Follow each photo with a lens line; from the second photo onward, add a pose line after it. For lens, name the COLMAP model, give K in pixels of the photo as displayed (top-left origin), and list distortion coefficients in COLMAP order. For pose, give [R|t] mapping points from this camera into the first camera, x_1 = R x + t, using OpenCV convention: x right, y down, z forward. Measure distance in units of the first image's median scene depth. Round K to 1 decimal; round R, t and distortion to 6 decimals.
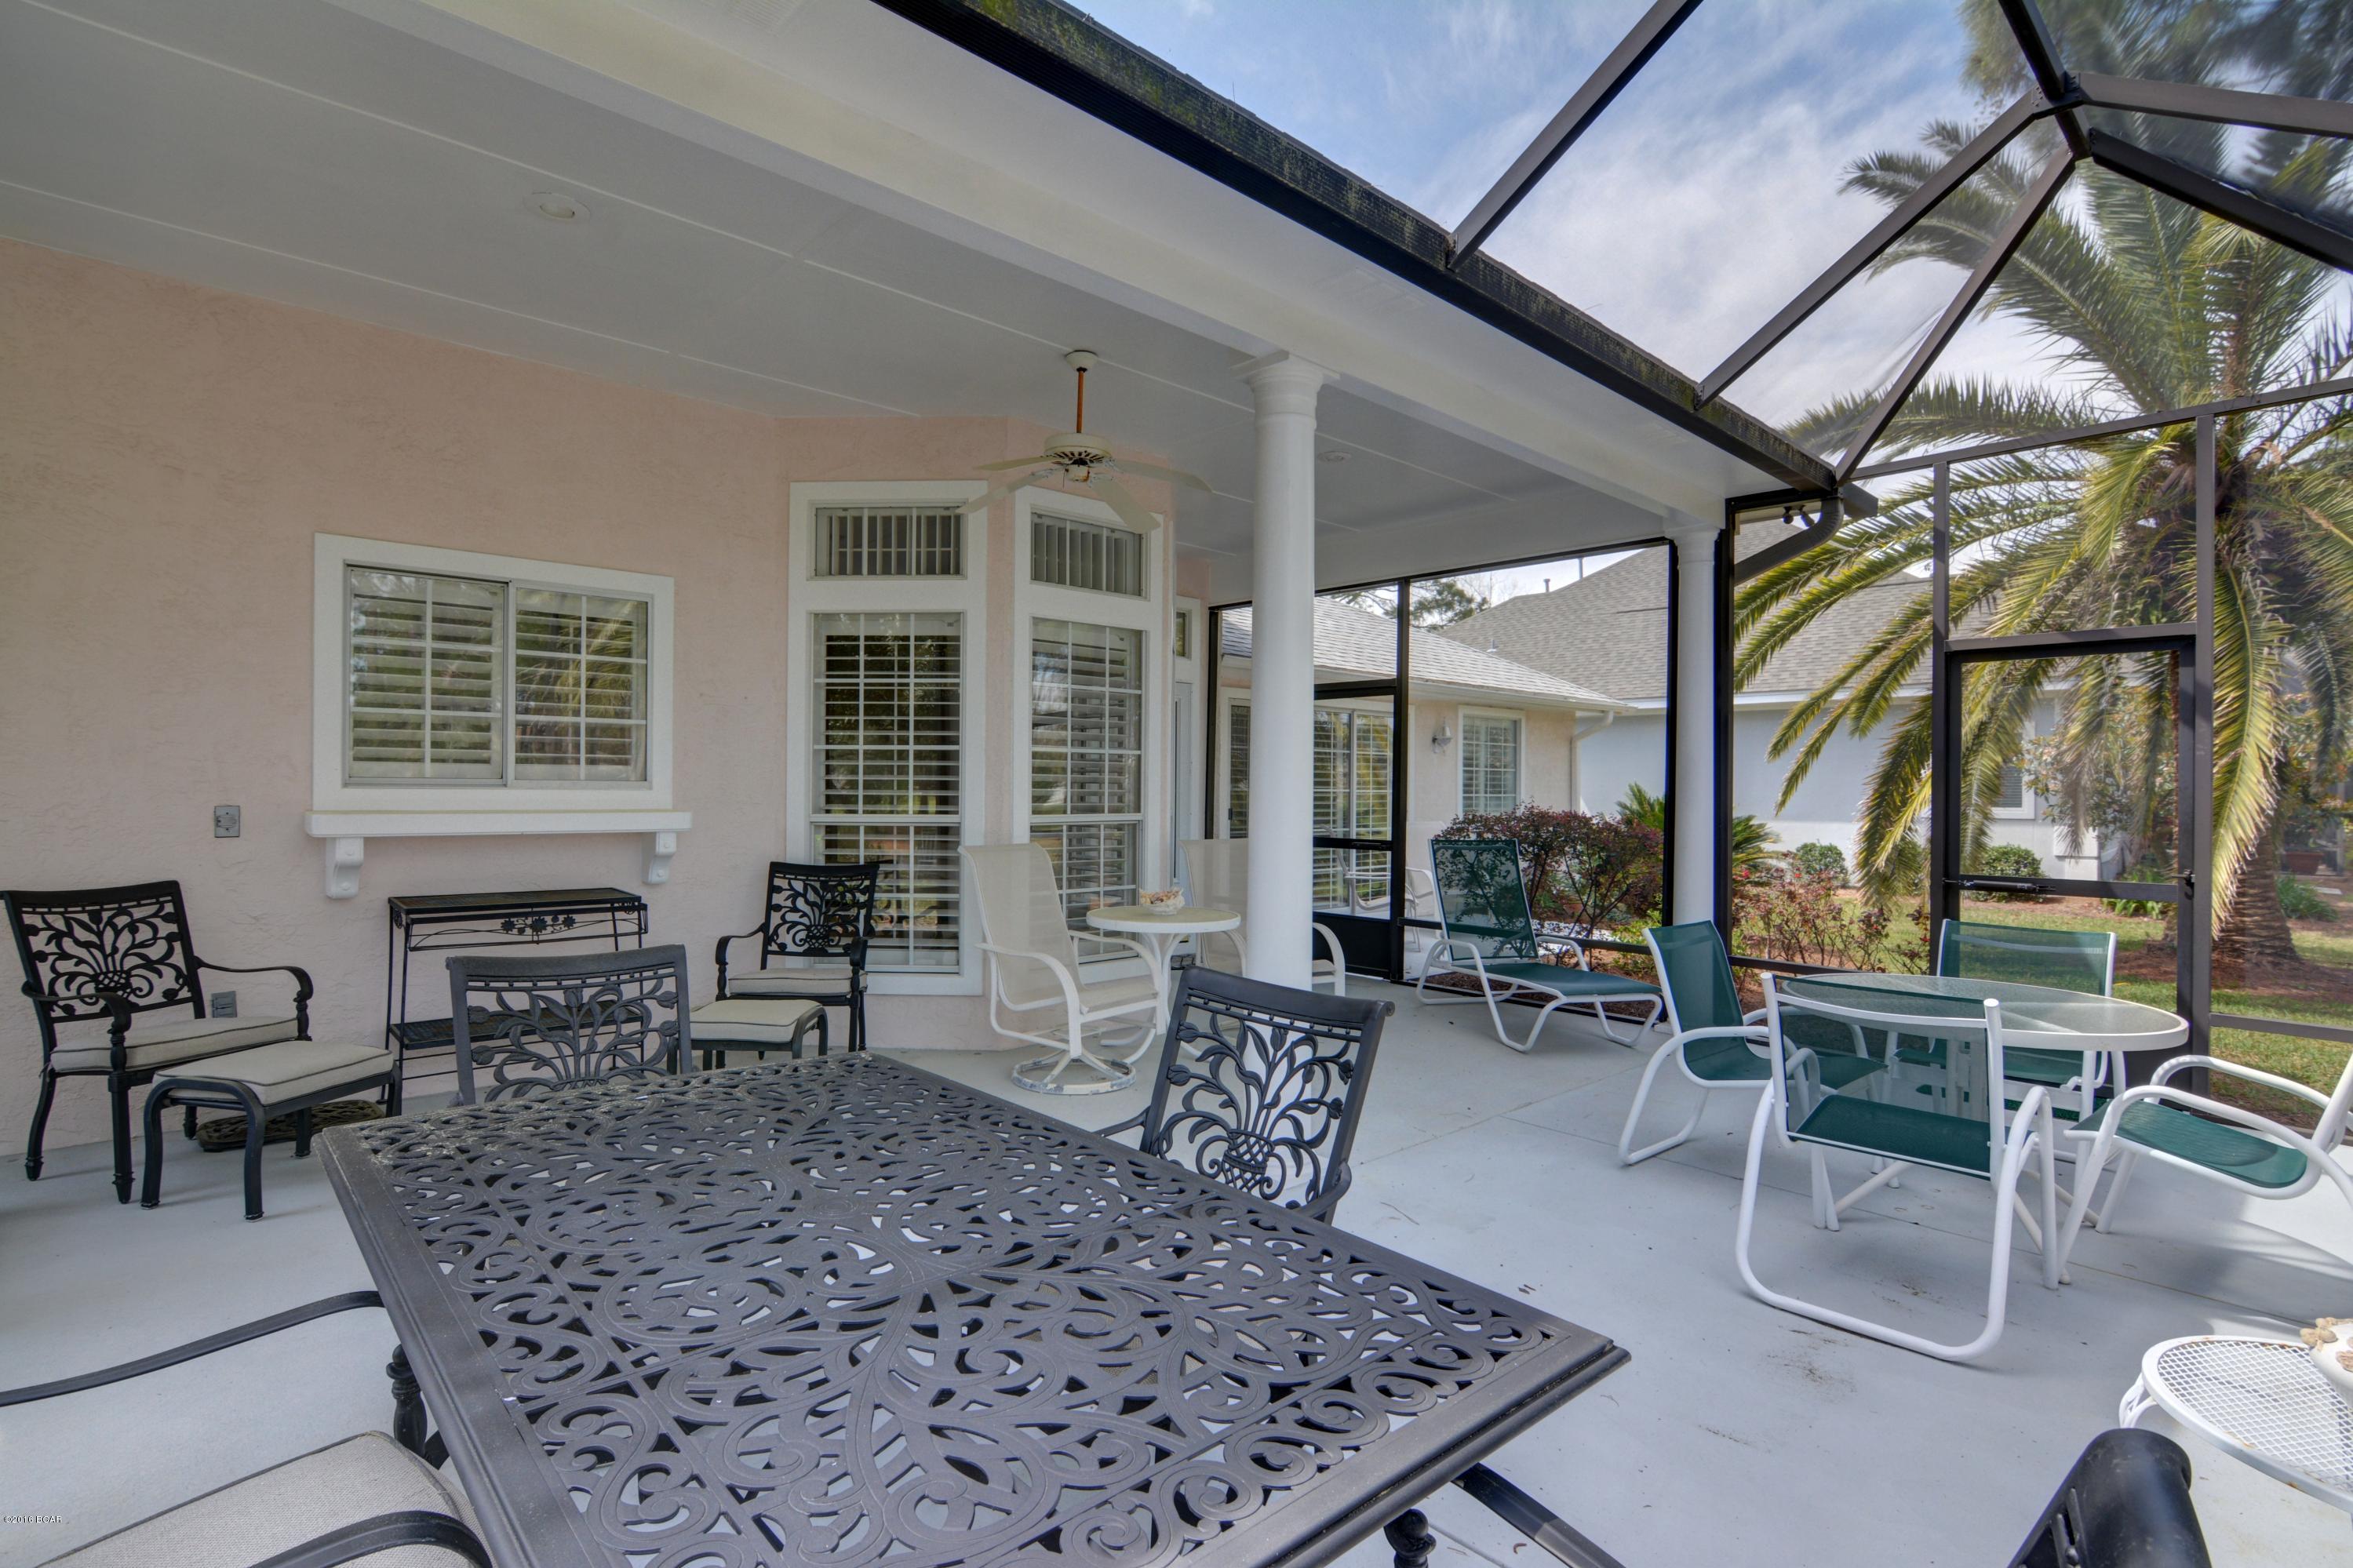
lens RADIAL K [[1148.6, 0, 1171.7], [0, 1148.6, 793.1], [0, 0, 1]] dist [-0.002844, -0.000001]
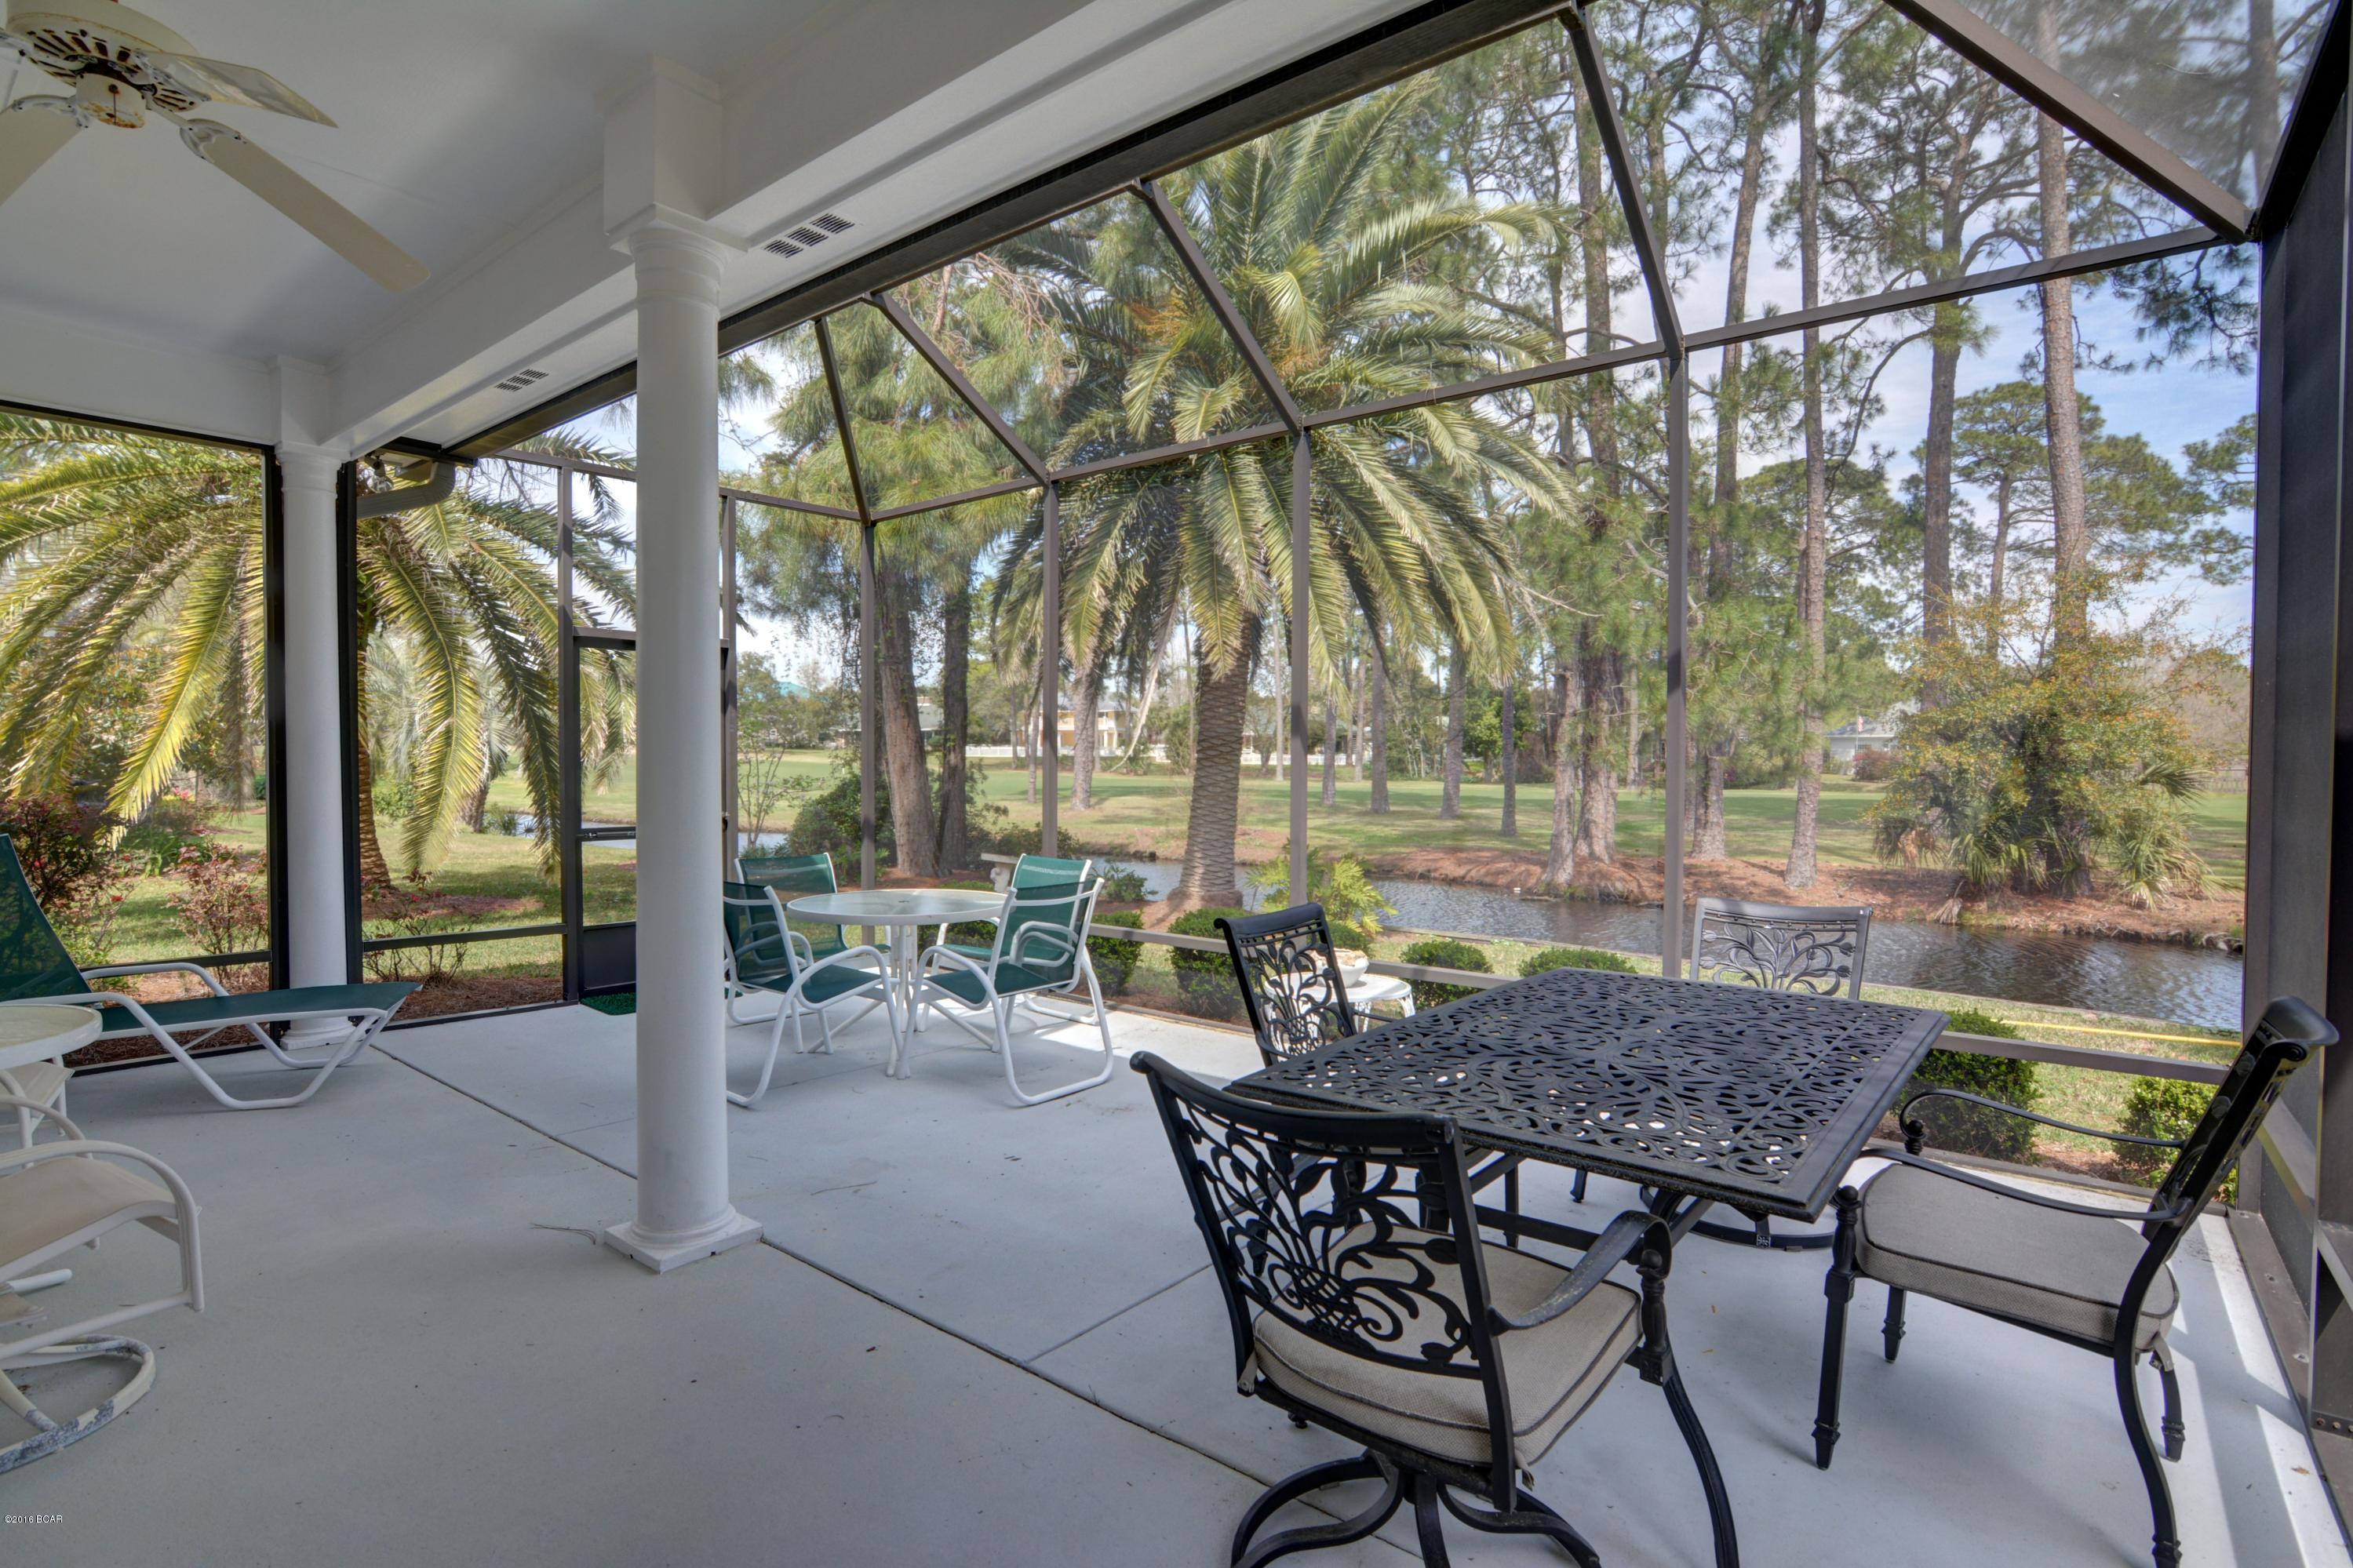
lens RADIAL K [[1148.6, 0, 1171.7], [0, 1148.6, 793.1], [0, 0, 1]] dist [-0.002844, -0.000001]
pose [[-0.158205, -0.036558, 0.986729, -0.624903], [-0.005711, 0.999332, 0.036109, -0.012772], [-0.987390, 0.000078, -0.158308, 0.670986]]
